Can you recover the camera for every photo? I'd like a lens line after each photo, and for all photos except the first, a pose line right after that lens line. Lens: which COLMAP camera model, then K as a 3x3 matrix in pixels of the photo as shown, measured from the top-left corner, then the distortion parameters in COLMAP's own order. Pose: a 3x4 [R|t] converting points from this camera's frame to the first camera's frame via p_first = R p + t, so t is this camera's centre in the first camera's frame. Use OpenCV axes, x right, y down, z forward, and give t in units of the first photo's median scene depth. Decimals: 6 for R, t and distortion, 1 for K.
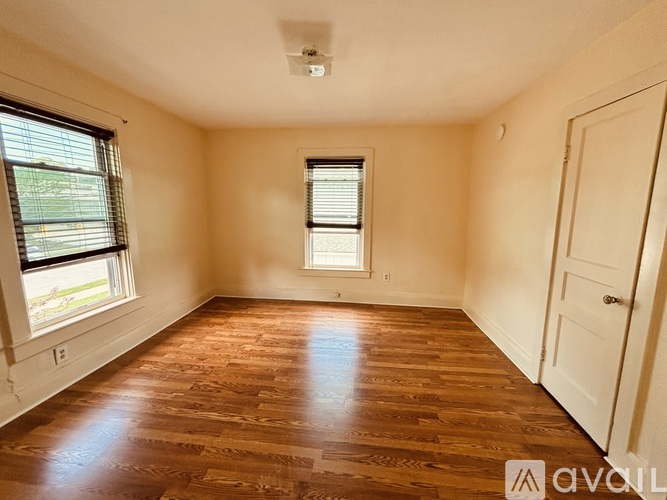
lens RADIAL K [[271.9, 0, 331.2], [0, 271.9, 248.2], [0, 0, 1]] dist [0.000704, 0.000009]
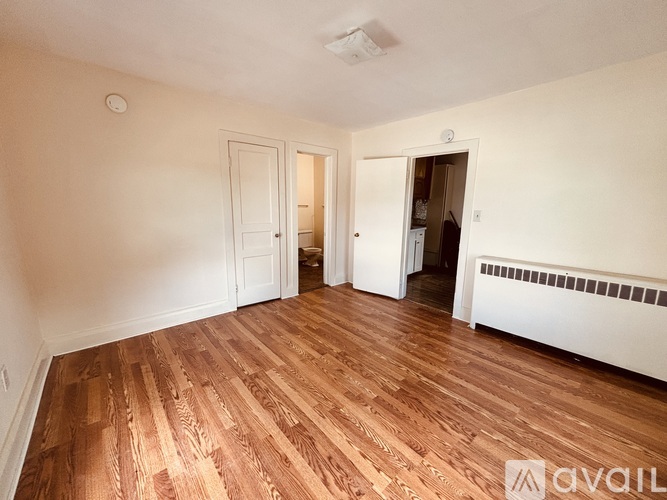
lens RADIAL K [[271.9, 0, 330.6], [0, 271.9, 249.6], [0, 0, 1]] dist [0.000704, 0.000009]
pose [[-0.730758, -0.146989, 0.666623, -0.593285], [0.082317, 0.950442, 0.299807, -0.236358], [-0.677655, 0.273961, -0.682444, 1.507890]]
